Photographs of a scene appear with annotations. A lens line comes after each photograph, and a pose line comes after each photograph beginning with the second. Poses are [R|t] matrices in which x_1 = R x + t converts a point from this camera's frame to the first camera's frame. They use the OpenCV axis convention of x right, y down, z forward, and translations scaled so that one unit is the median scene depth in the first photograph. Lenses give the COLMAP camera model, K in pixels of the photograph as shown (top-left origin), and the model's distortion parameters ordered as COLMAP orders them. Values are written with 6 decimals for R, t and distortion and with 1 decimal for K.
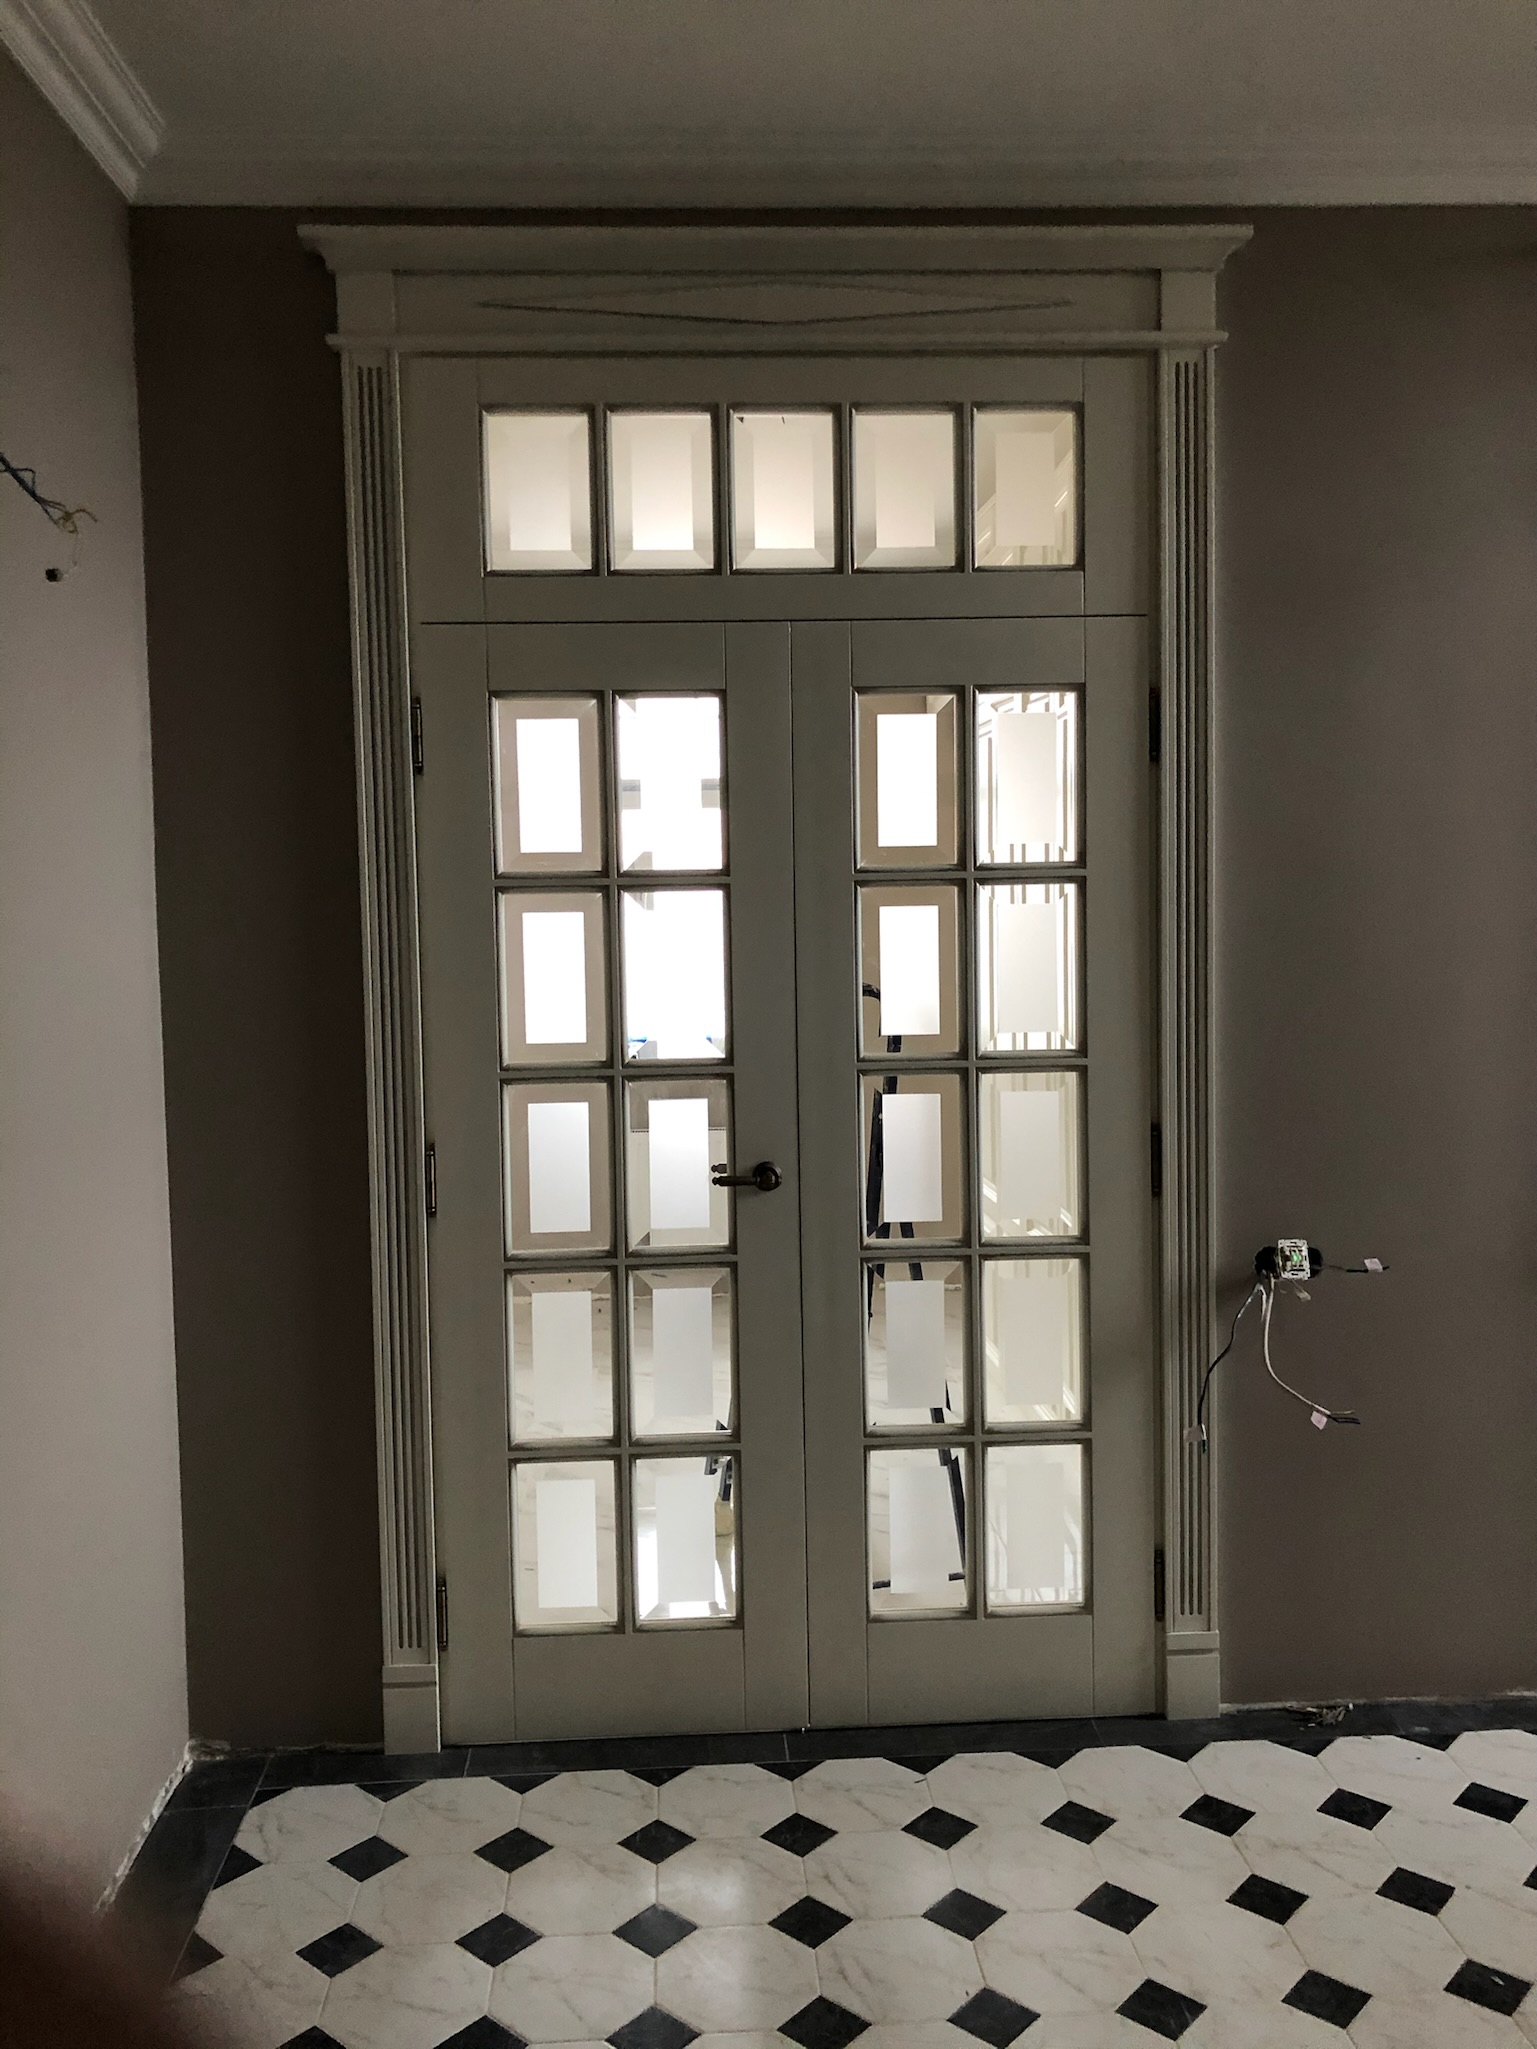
lens RADIAL K [[1674.7, 0, 726.0], [0, 1674.7, 1007.8], [0, 0, 1]] dist [0.009451, -0.022104]
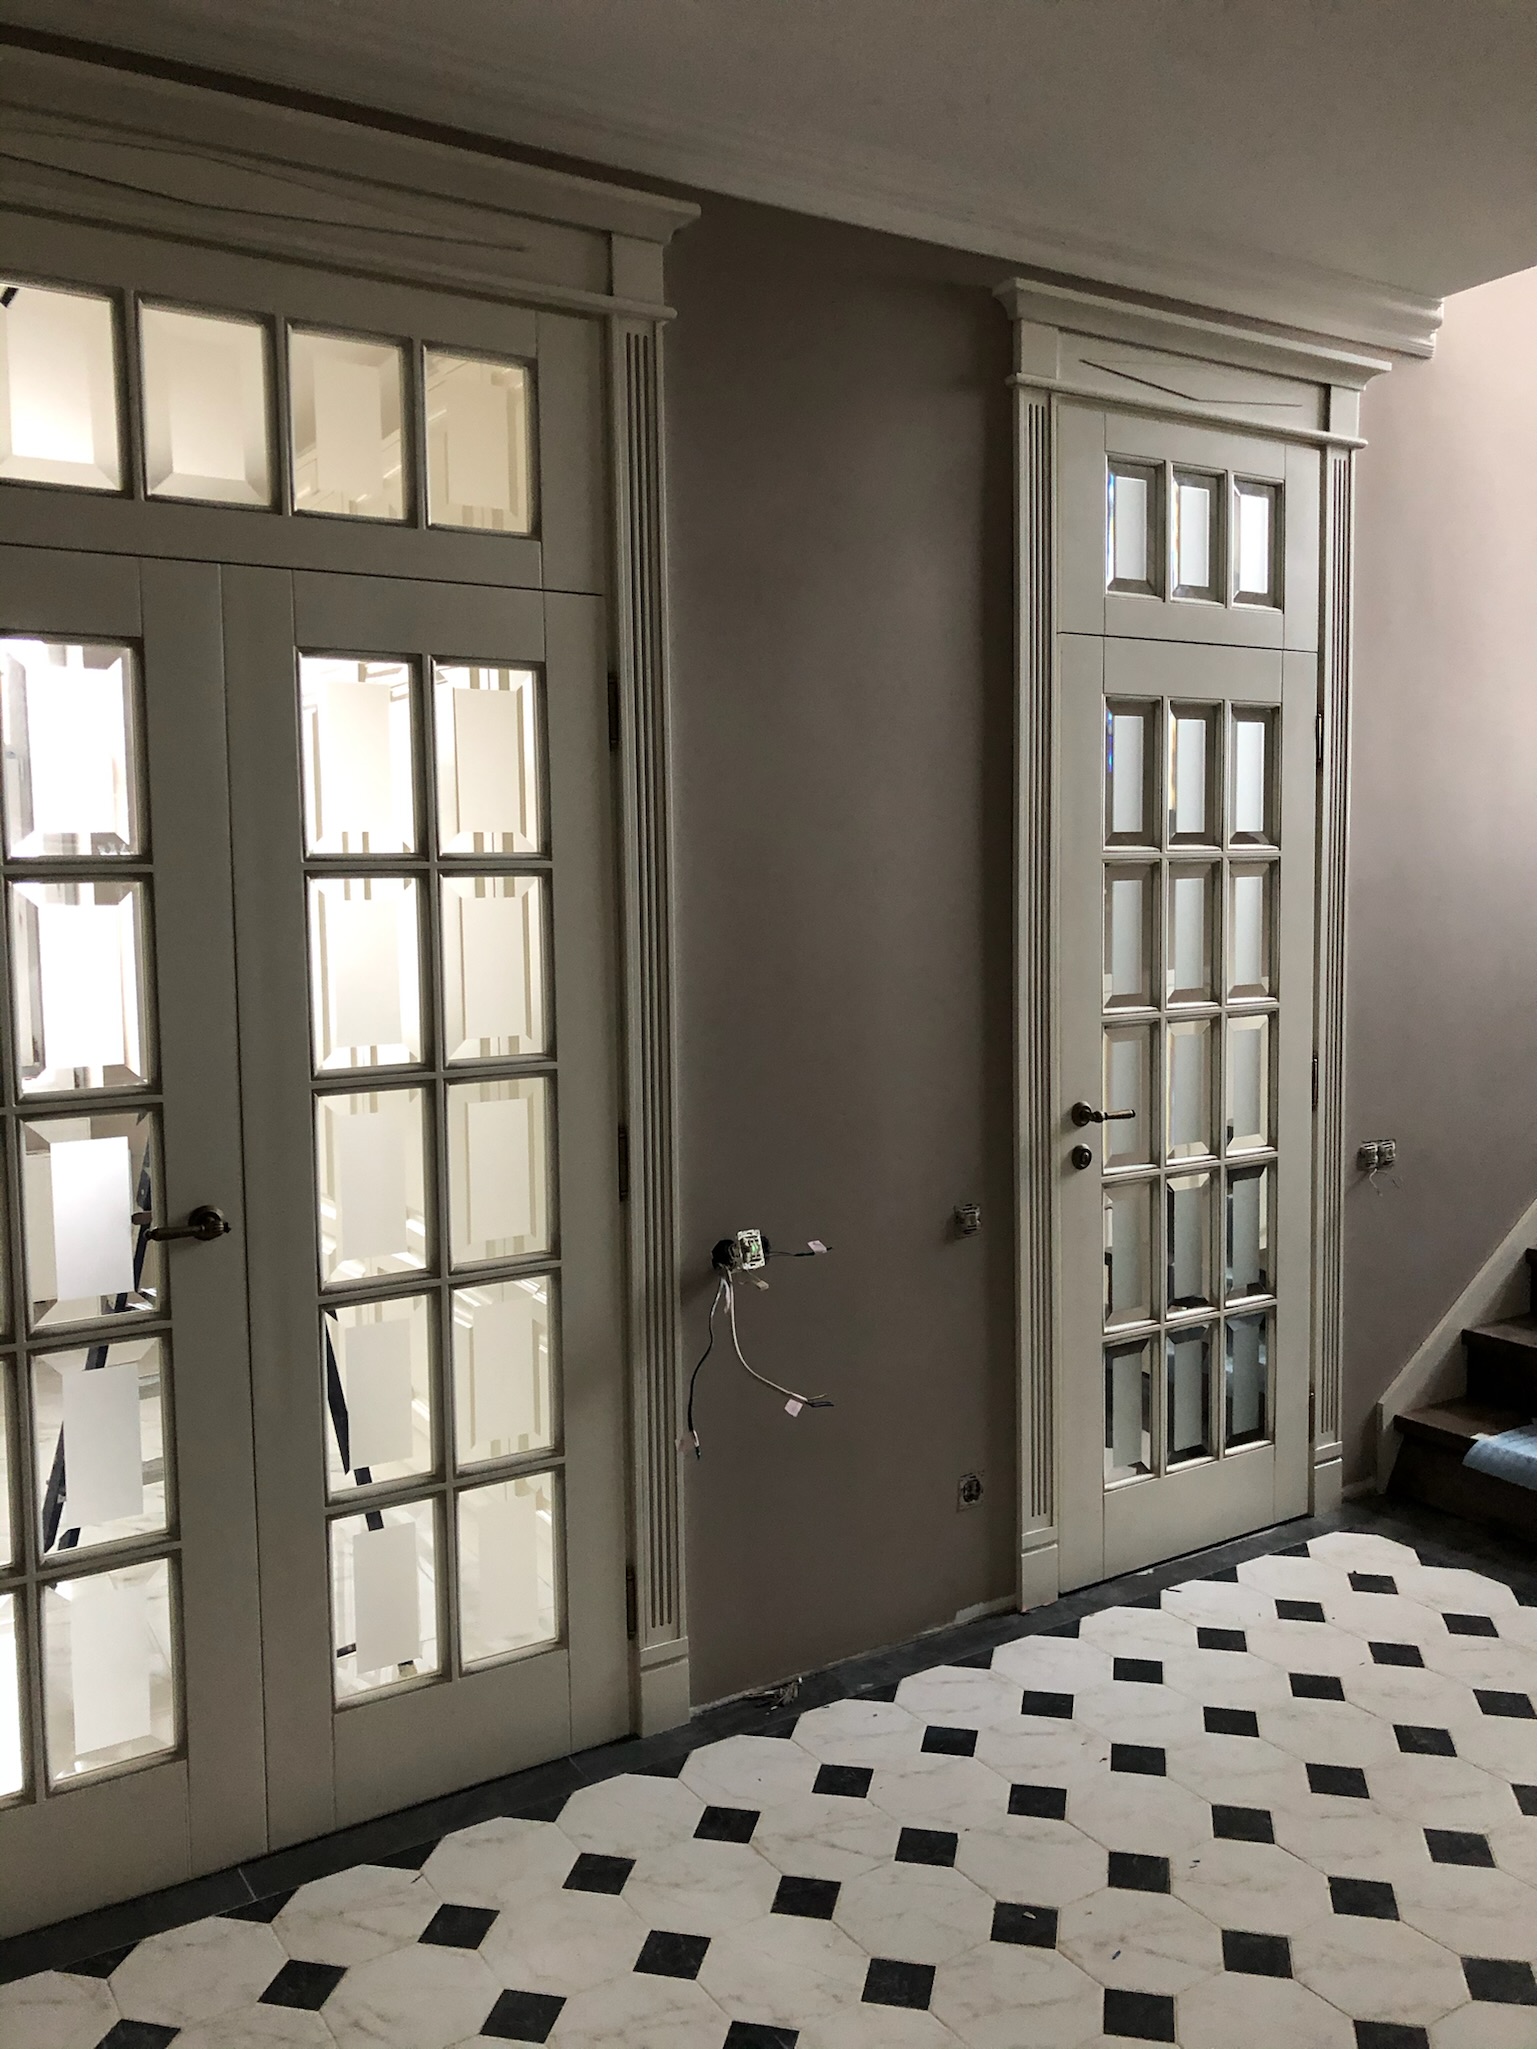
lens RADIAL K [[1674.7, 0, 769.5], [0, 1674.7, 1009.7], [0, 0, 1]] dist [0.009451, -0.022104]
pose [[0.864652, -0.036705, 0.501029, -0.150351], [0.034769, 0.999308, 0.013204, -0.007225], [-0.501167, 0.006003, 0.865330, 0.126550]]
